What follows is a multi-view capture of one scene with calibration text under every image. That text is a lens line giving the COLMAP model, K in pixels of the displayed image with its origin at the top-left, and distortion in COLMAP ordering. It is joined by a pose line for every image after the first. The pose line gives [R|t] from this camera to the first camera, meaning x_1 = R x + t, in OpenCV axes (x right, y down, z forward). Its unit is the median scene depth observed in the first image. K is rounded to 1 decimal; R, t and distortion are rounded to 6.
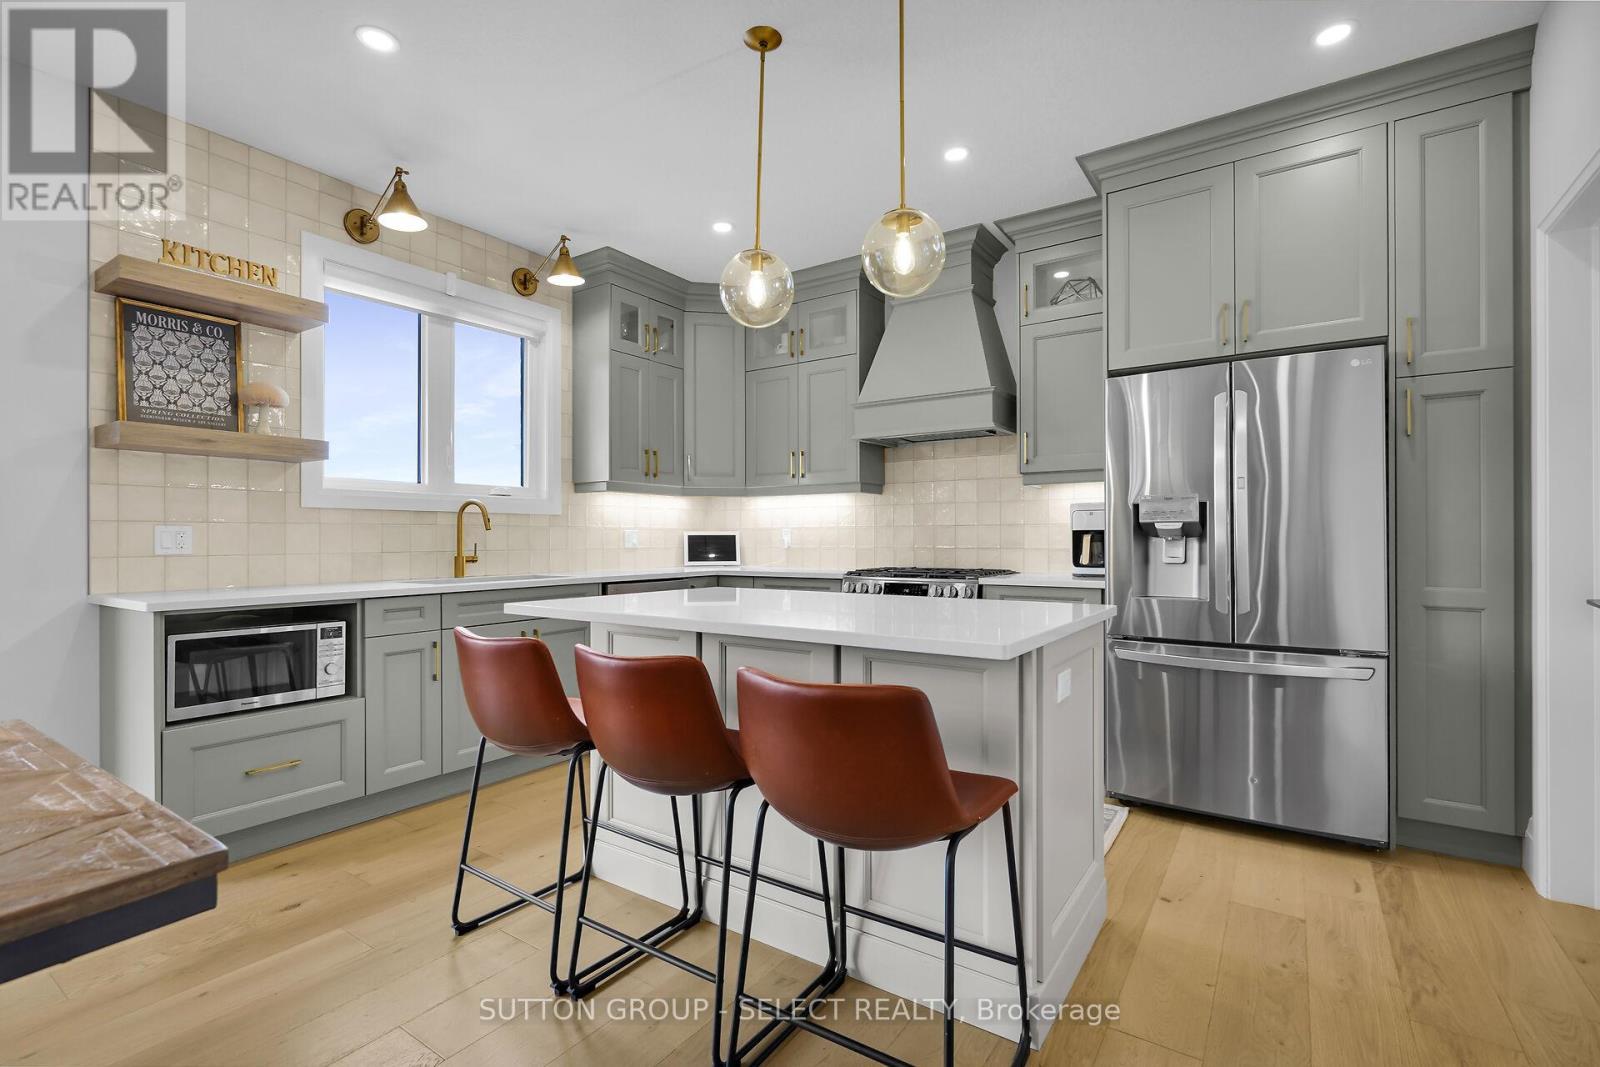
lens RADIAL K [[724.6, 0, 797.6], [0, 724.6, 532.4], [0, 0, 1]] dist [-0.002838, 0.000620]
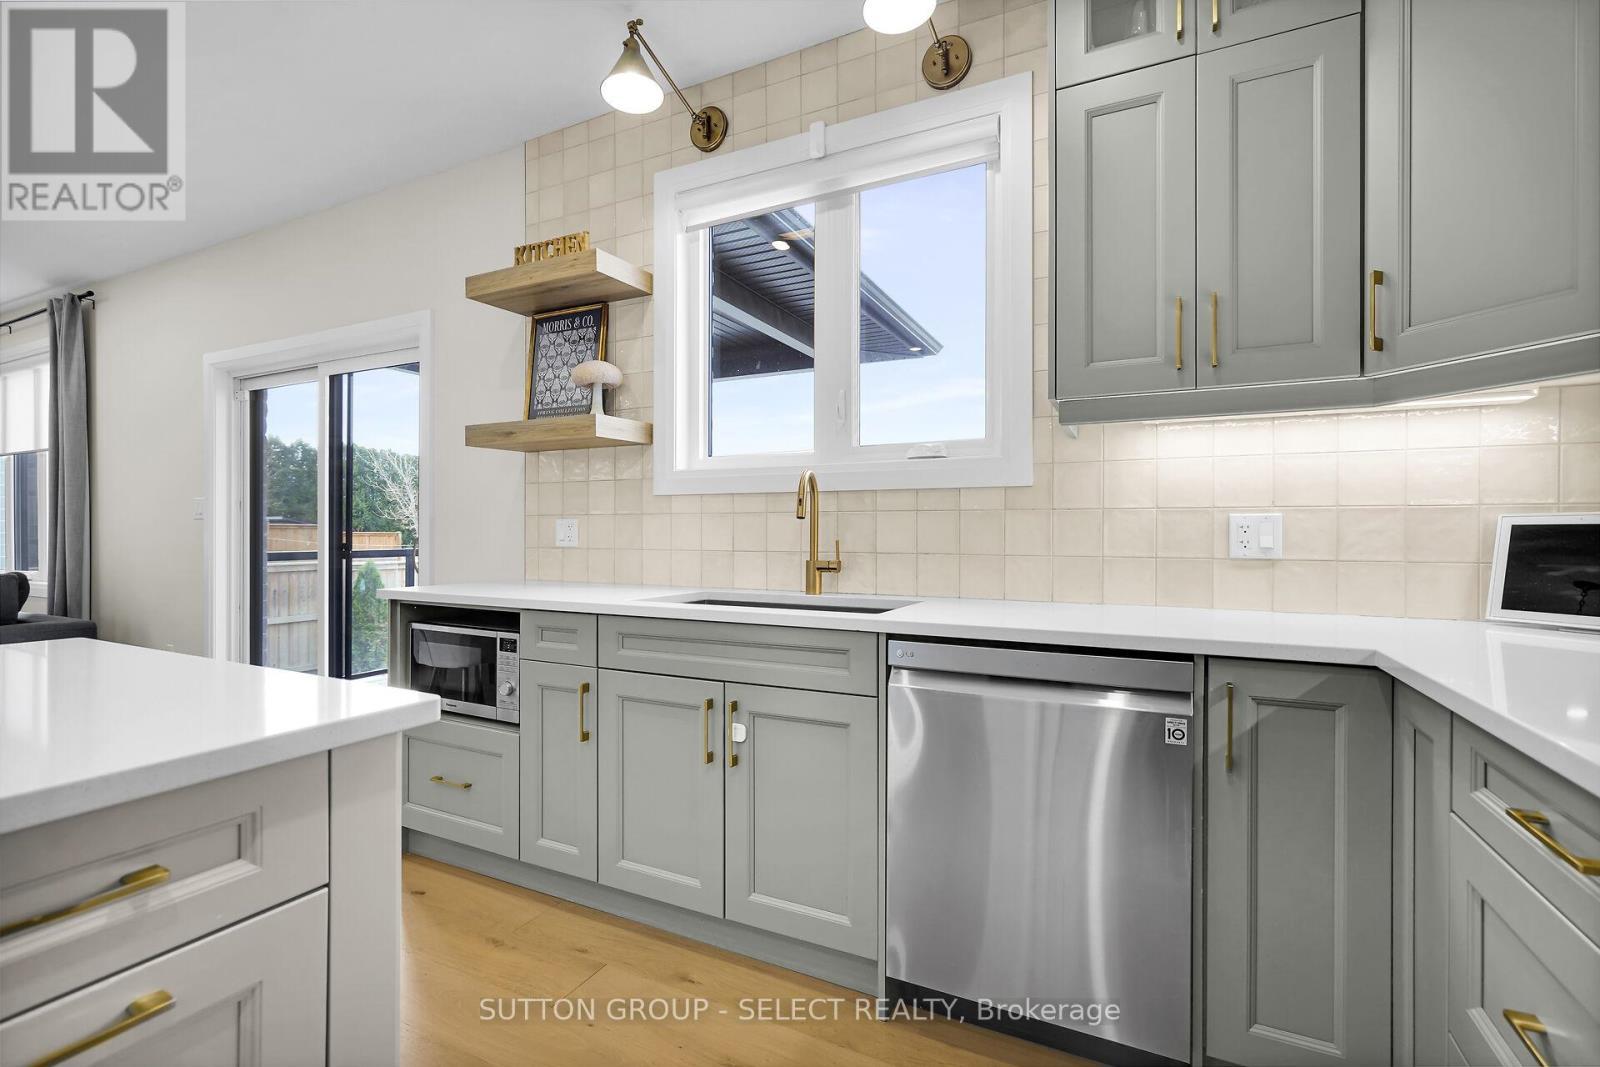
lens RADIAL K [[724.6, 0, 797.6], [0, 724.6, 532.4], [0, 0, 1]] dist [-0.002838, 0.000620]
pose [[0.137631, 0.001944, -0.990482, 0.164653], [0.004477, 0.999987, 0.002585, 0.006858], [0.990473, -0.004790, 0.137620, 0.906591]]
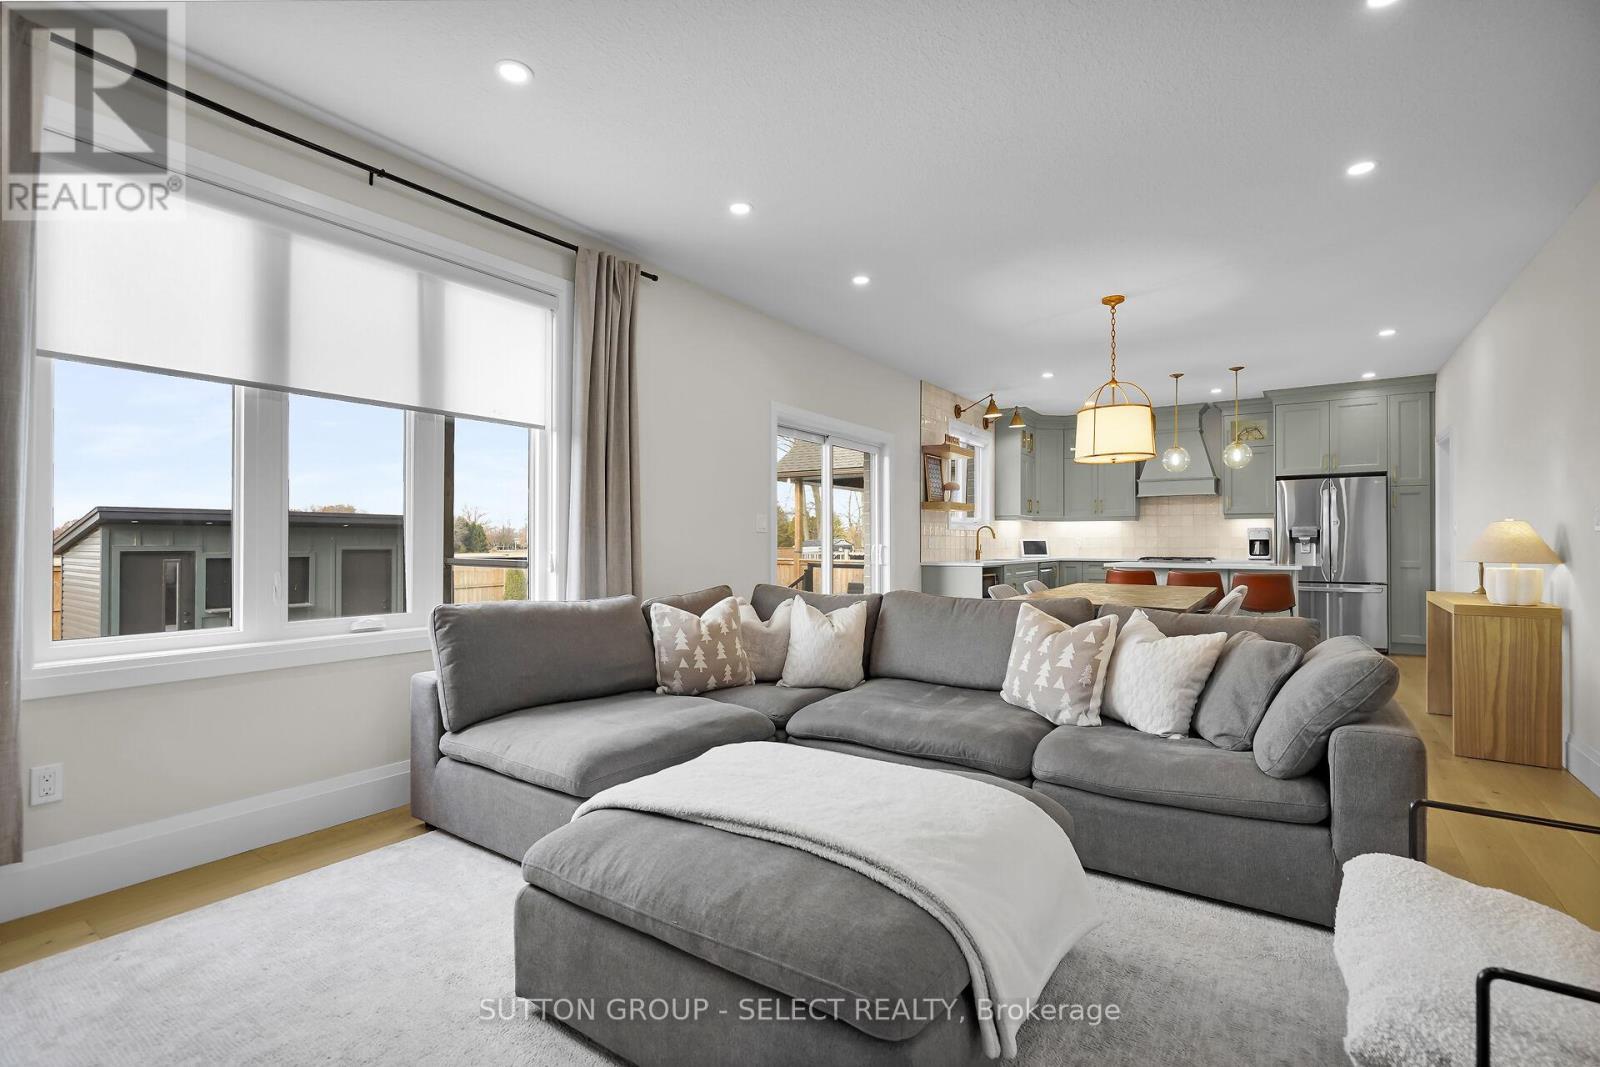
lens RADIAL K [[726.9, 0, 800.0], [0, 726.9, 533.5], [0, 0, 1]] dist [-0.001180, 0.000451]
pose [[0.999997, 0.001437, 0.002103, -1.043647], [-0.001431, 0.999994, -0.003089, -0.012994], [-0.002107, 0.003086, 0.999993, -1.288504]]
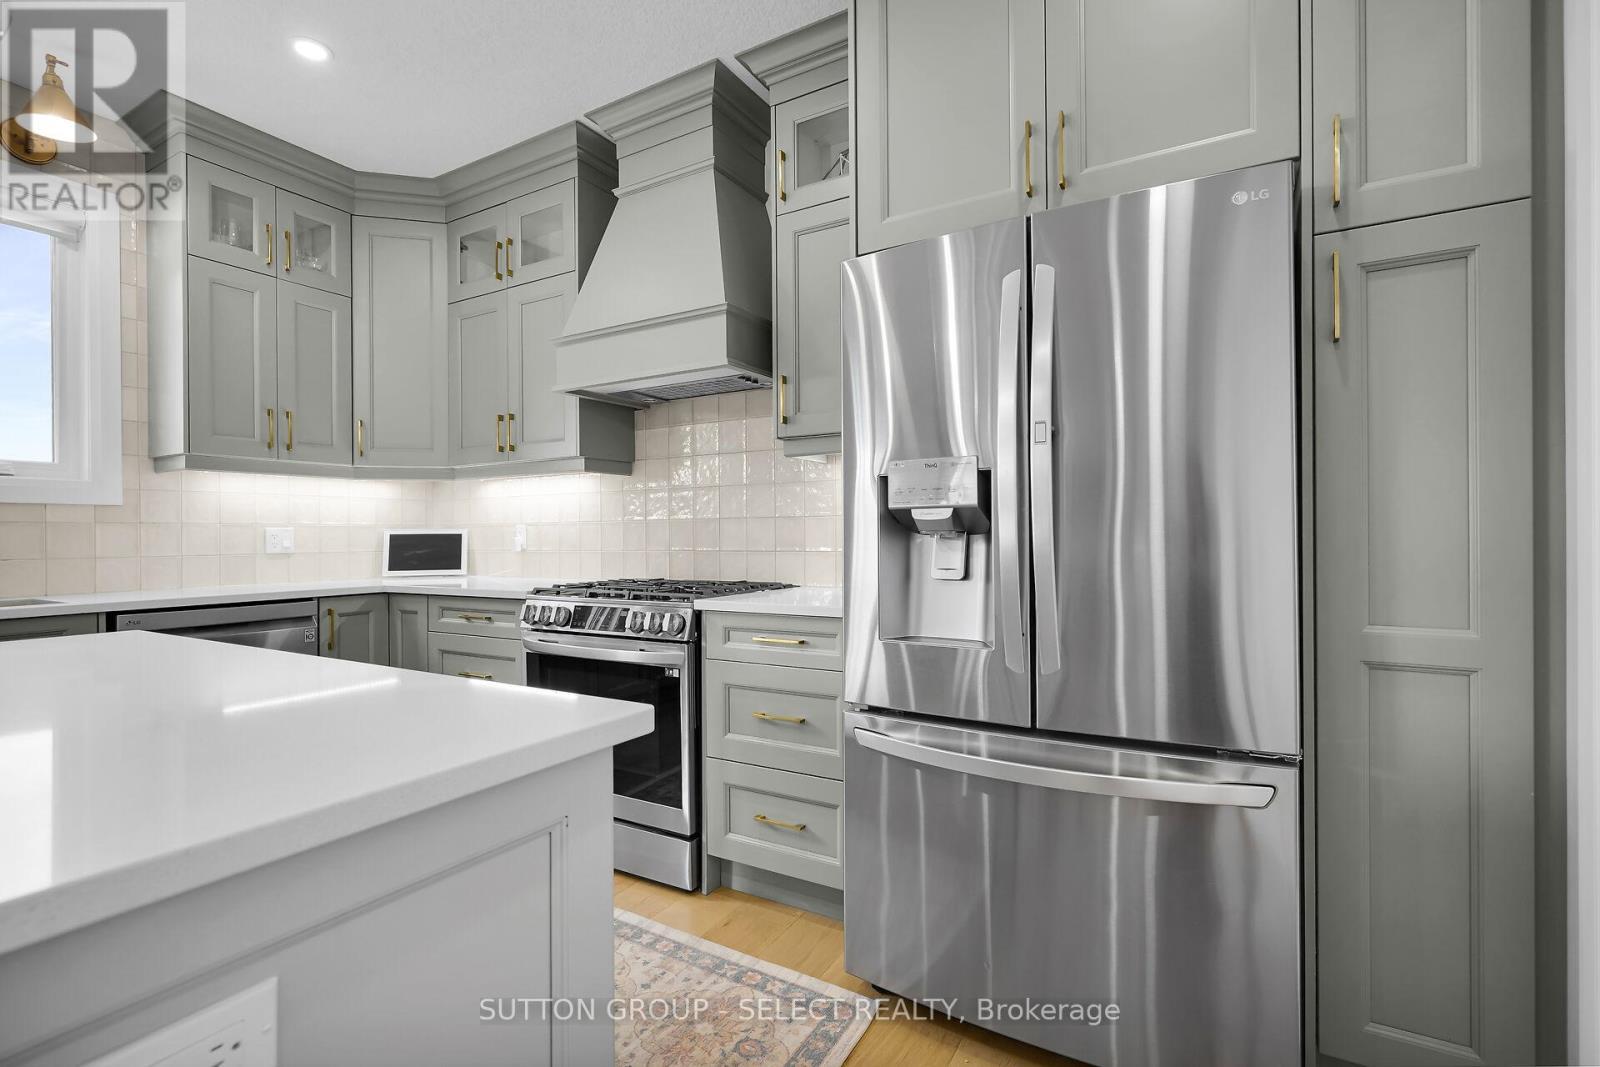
lens RADIAL K [[732.1, 0, 793.8], [0, 732.1, 531.8], [0, 0, 1]] dist [-0.002206, 0.000012]
pose [[0.997917, -0.005734, 0.064253, 0.286398], [0.005541, 0.999980, 0.003178, 0.001750], [-0.064269, -0.002816, 0.997929, 0.340784]]
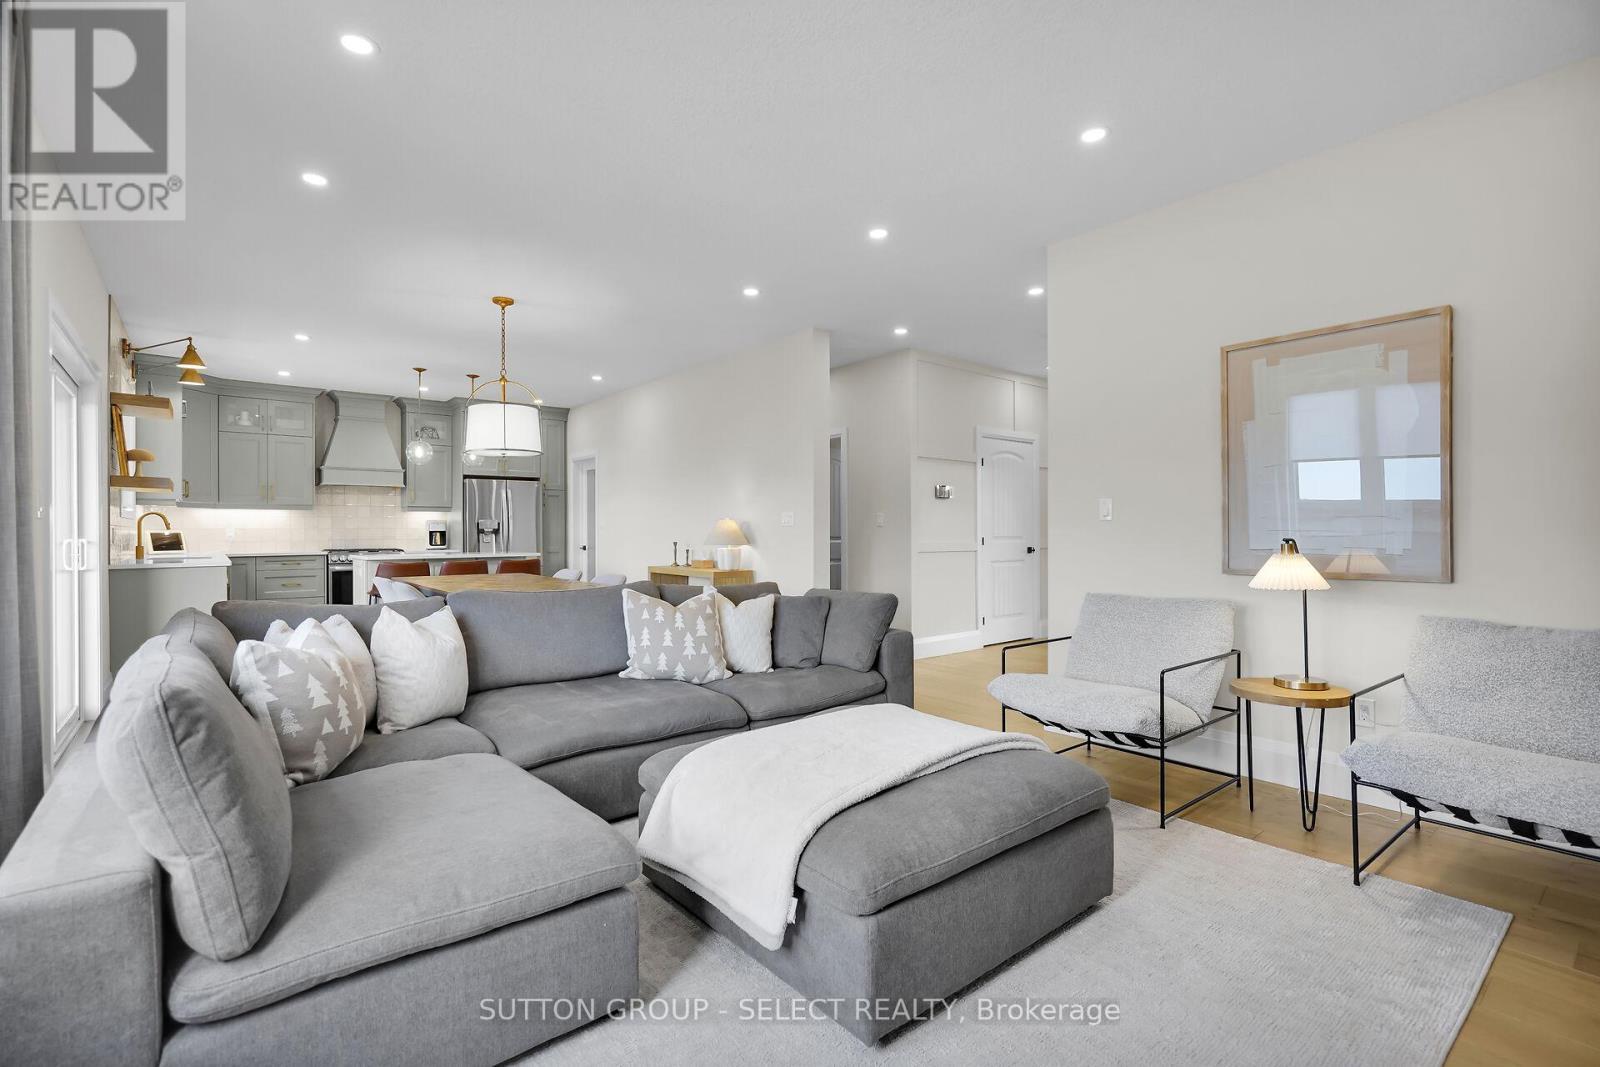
lens RADIAL K [[724.6, 0, 797.6], [0, 724.6, 532.4], [0, 0, 1]] dist [-0.002838, 0.000620]
pose [[0.288259, -0.000911, 0.957552, -1.618934], [-0.005080, 0.999984, 0.002481, -0.010363], [-0.957539, -0.005579, 0.288250, -0.906037]]
